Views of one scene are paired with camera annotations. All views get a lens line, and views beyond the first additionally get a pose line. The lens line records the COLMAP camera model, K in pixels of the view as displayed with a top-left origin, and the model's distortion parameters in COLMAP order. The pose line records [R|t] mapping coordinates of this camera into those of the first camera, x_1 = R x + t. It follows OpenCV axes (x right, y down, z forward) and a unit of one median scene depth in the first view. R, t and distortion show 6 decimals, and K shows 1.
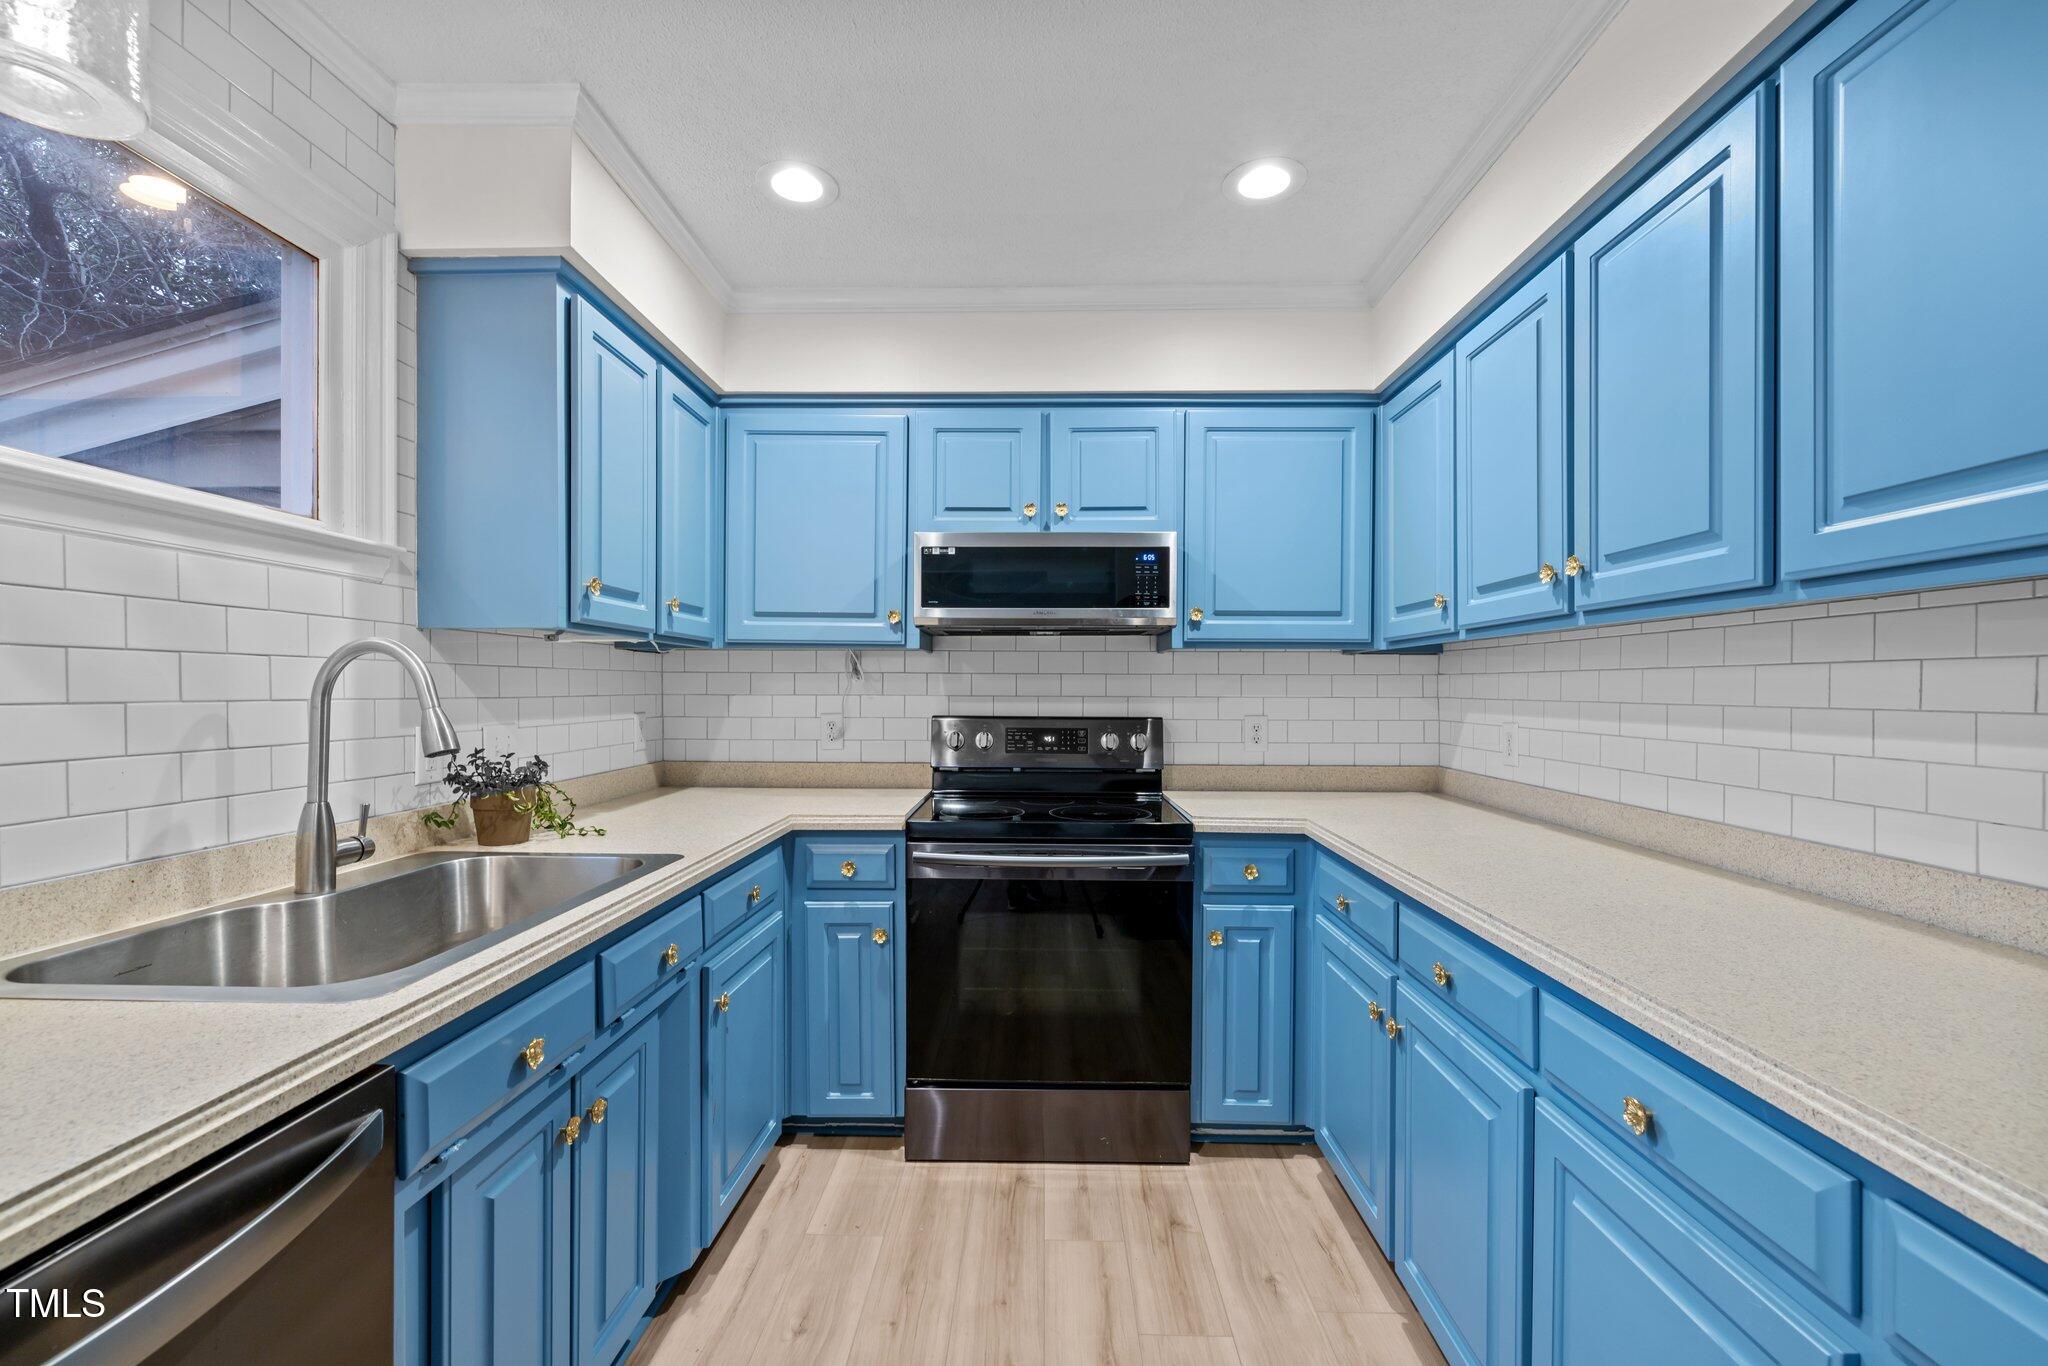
lens RADIAL K [[860.3, 0, 1020.5], [0, 860.3, 702.5], [0, 0, 1]] dist [-0.001983, -0.001014]
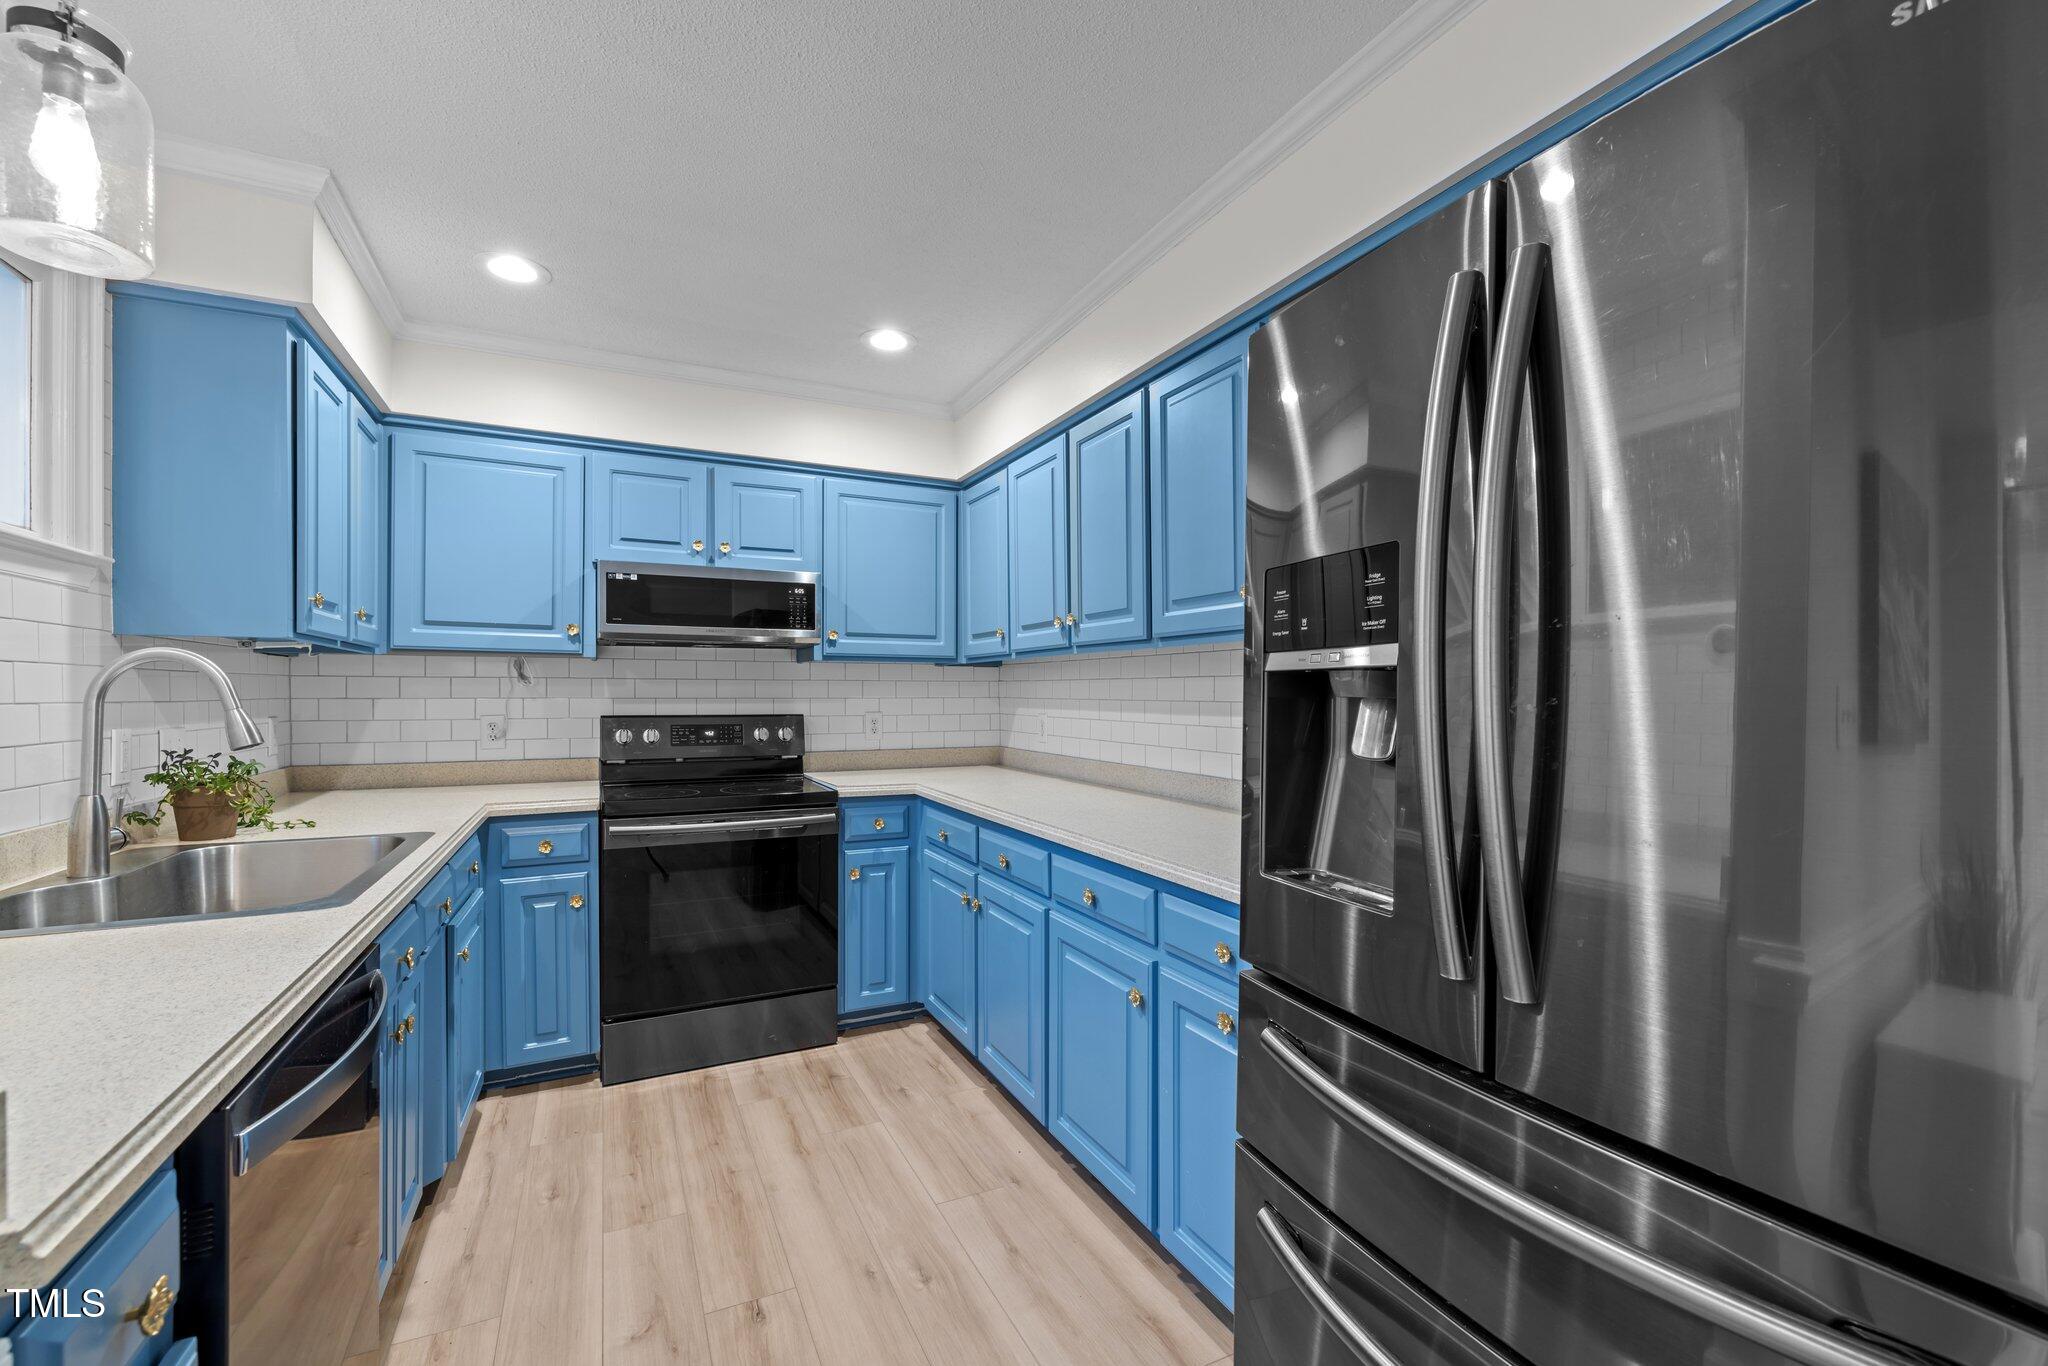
lens RADIAL K [[860.3, 0, 1013.4], [0, 860.3, 698.9], [0, 0, 1]] dist [-0.001983, -0.001014]
pose [[0.891339, -0.005554, 0.453304, -0.178373], [0.008922, 0.999946, -0.005292, 0.005600], [-0.453250, 0.008761, 0.891340, -0.359500]]
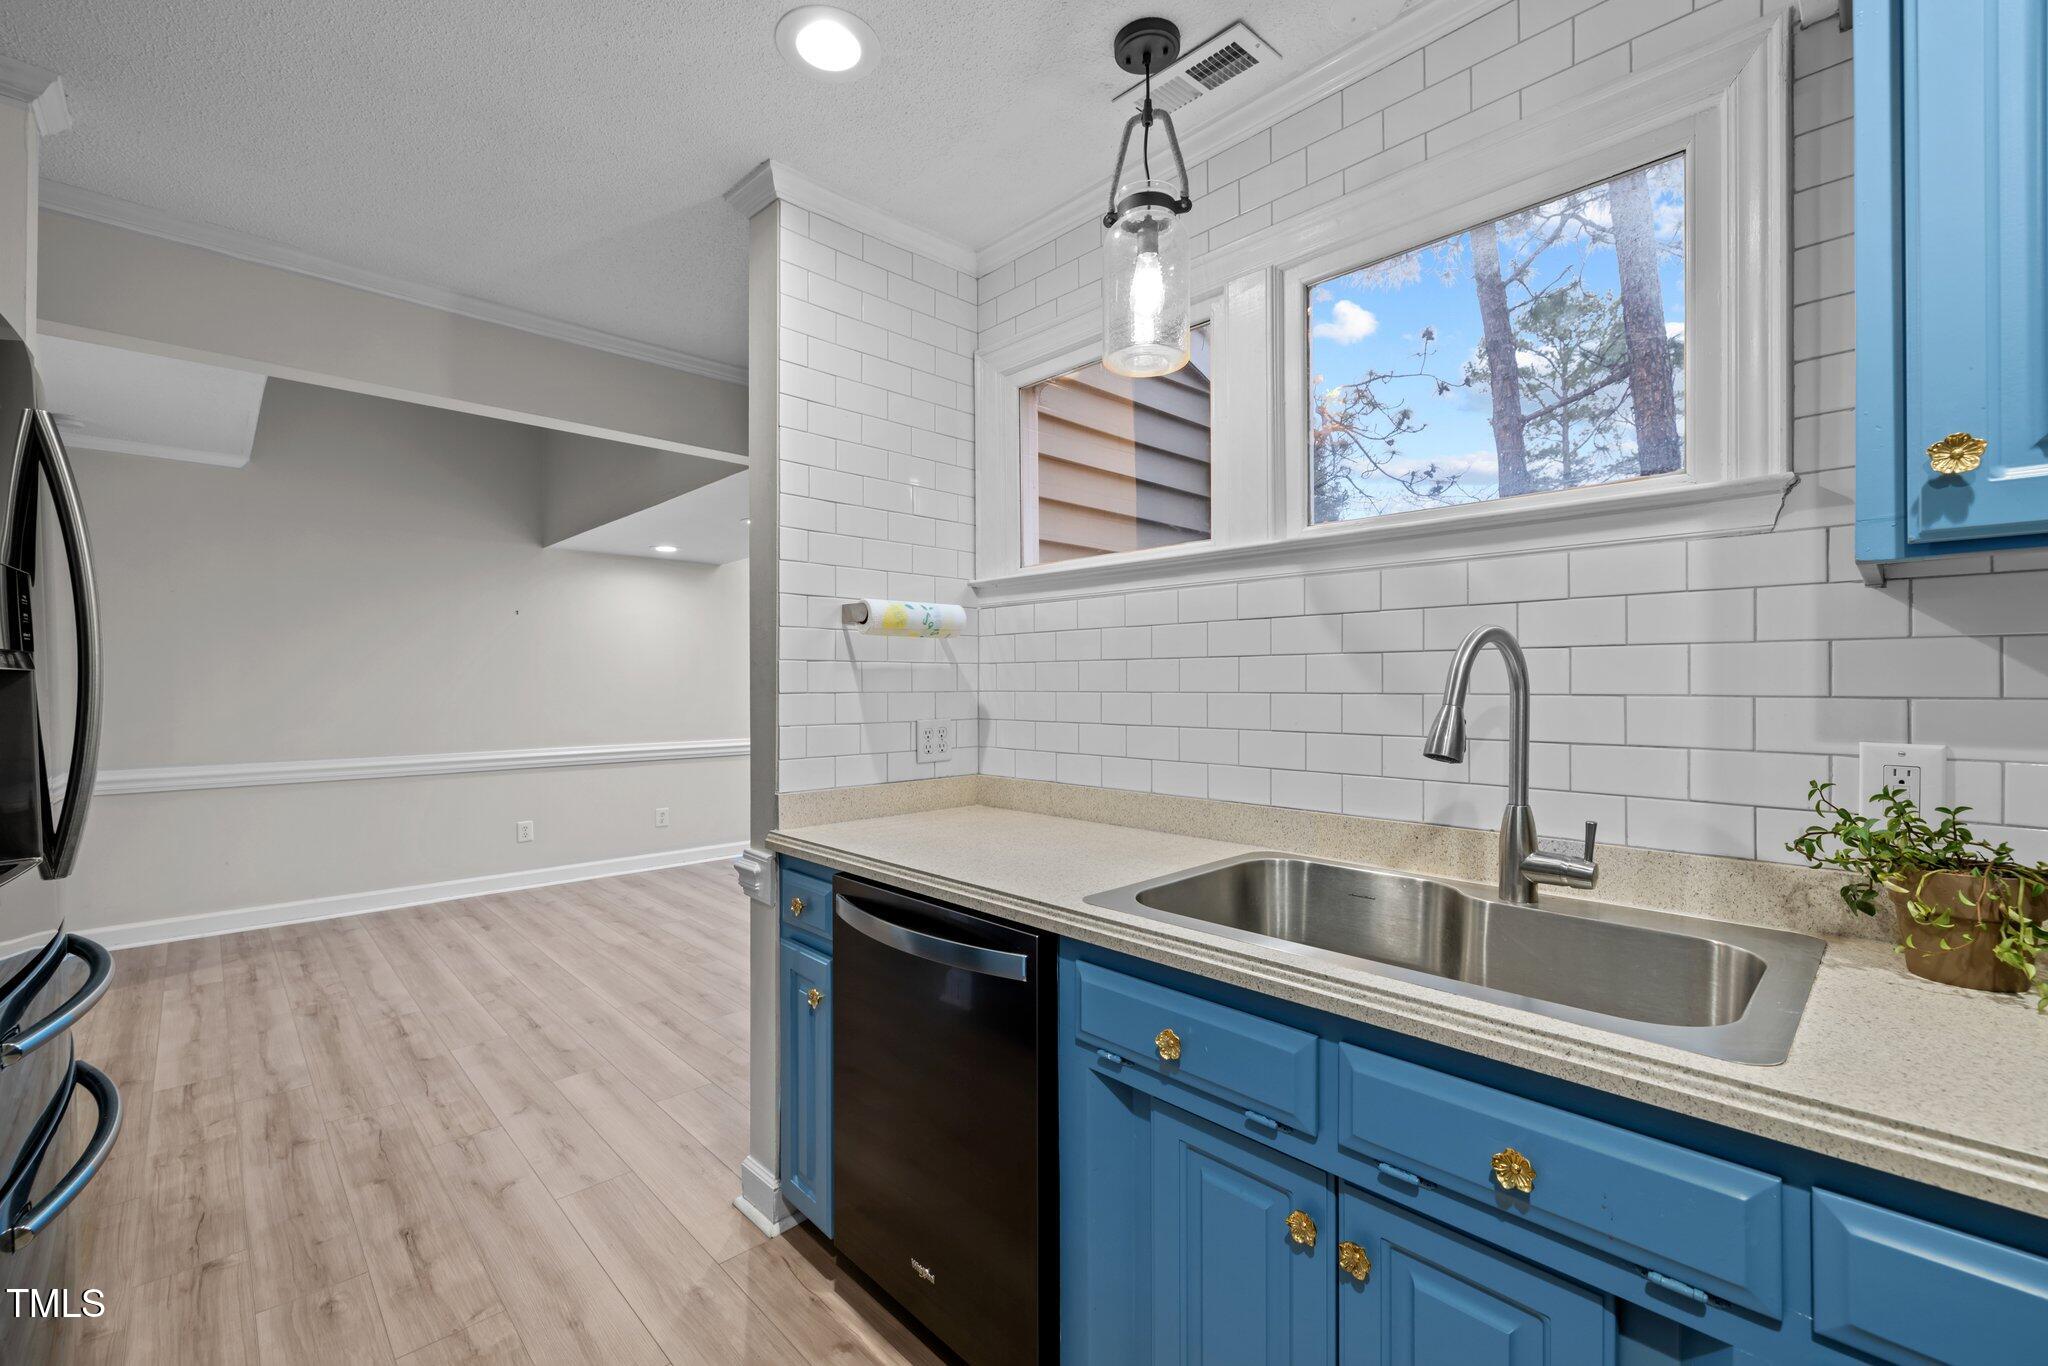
lens RADIAL K [[860.3, 0, 1018.8], [0, 860.3, 687.7], [0, 0, 1]] dist [-0.001983, -0.001014]
pose [[-0.704770, 0.007392, -0.709397, 0.150958], [-0.006977, 0.999825, 0.017350, -0.015788], [0.709401, 0.017177, -0.704596, 0.867218]]
